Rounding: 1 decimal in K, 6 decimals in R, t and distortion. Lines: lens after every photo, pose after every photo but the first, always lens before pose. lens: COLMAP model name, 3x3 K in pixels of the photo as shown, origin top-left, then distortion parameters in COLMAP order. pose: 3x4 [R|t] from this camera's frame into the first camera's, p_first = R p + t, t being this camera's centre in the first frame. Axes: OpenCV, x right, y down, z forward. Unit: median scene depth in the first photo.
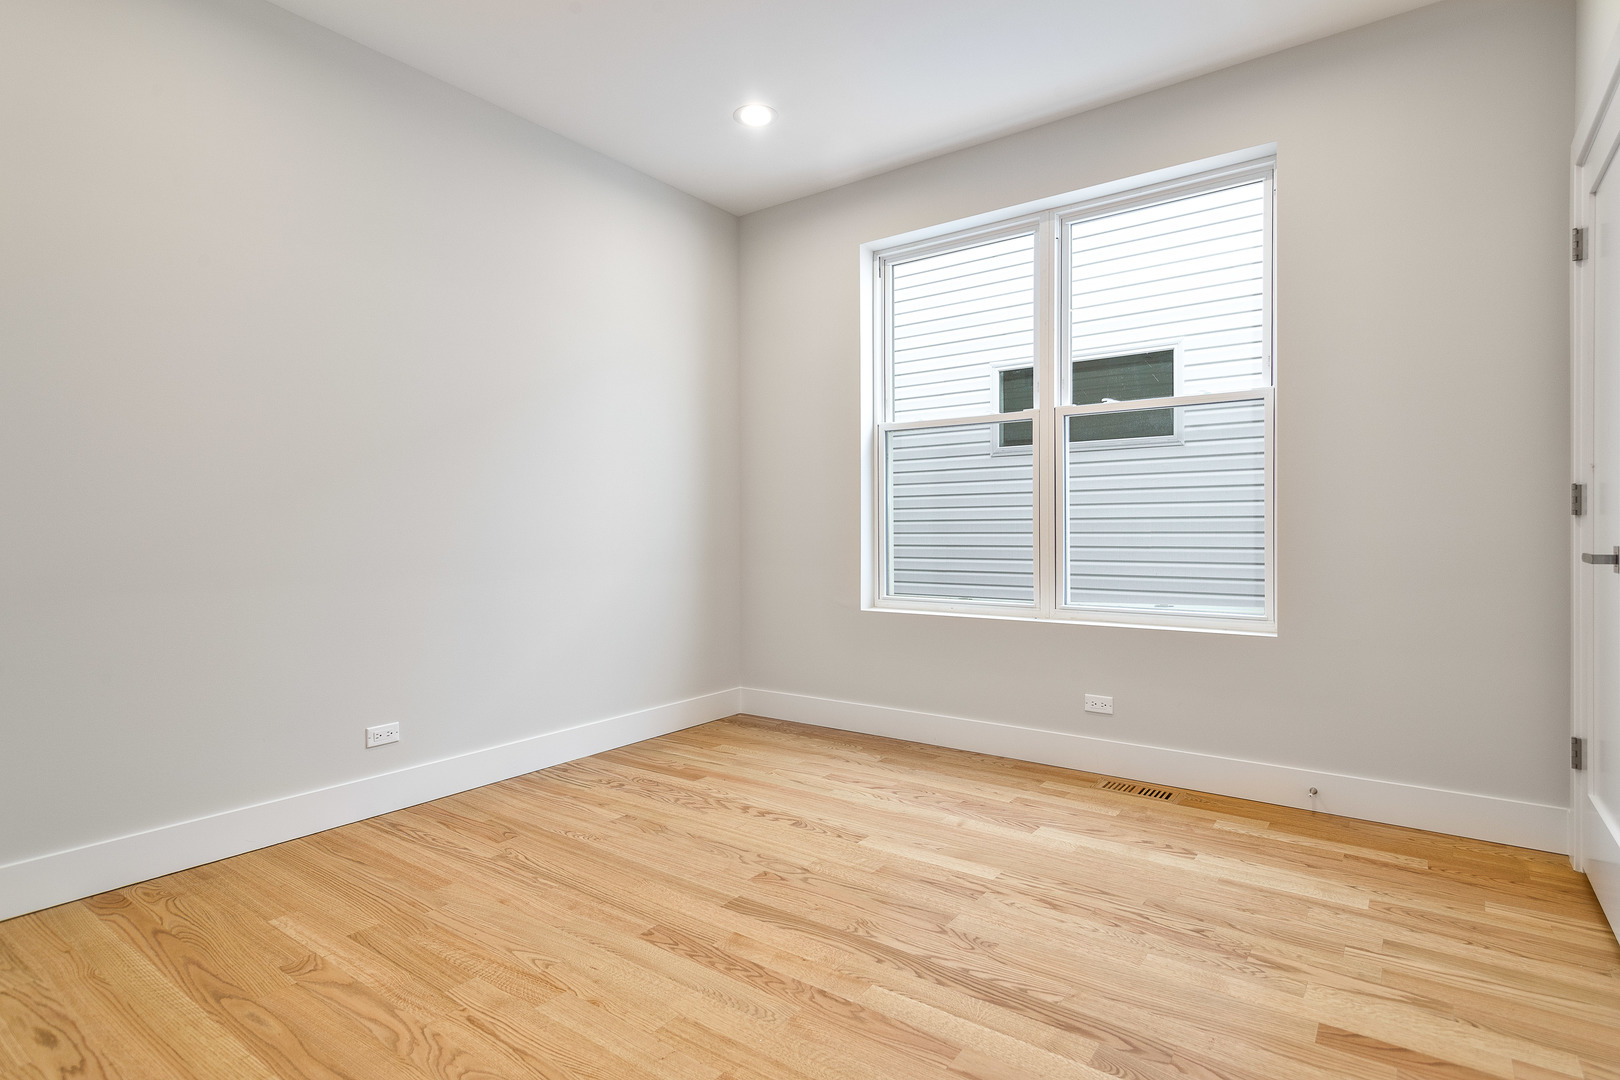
lens RADIAL K [[750.4, 0, 810.0], [0, 750.4, 540.0], [0, 0, 1]] dist [-0.001842, -0.000311]
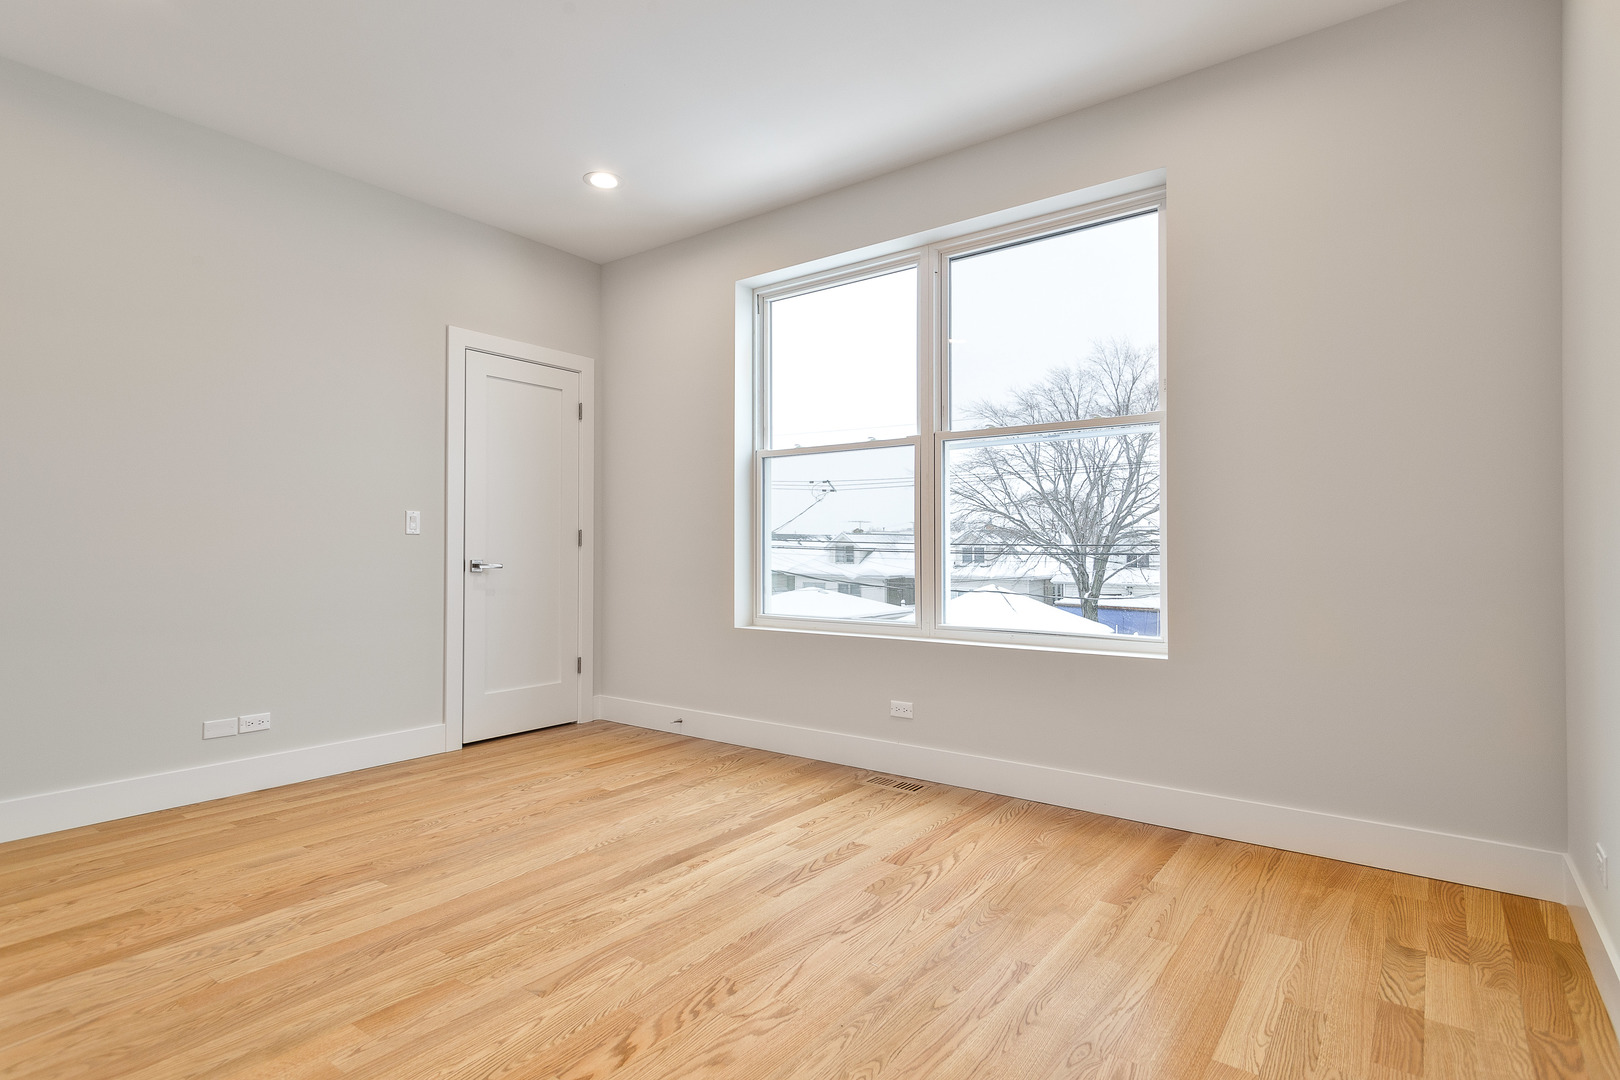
lens RADIAL K [[821.8, 0, 804.8], [0, 821.8, 553.9], [0, 0, 1]] dist [0.000303, 0.000131]
pose [[0.998583, 0.005977, -0.052876, 0.221506], [-0.006502, 0.999931, -0.009767, 0.000812], [0.052814, 0.010097, 0.998553, -0.151408]]
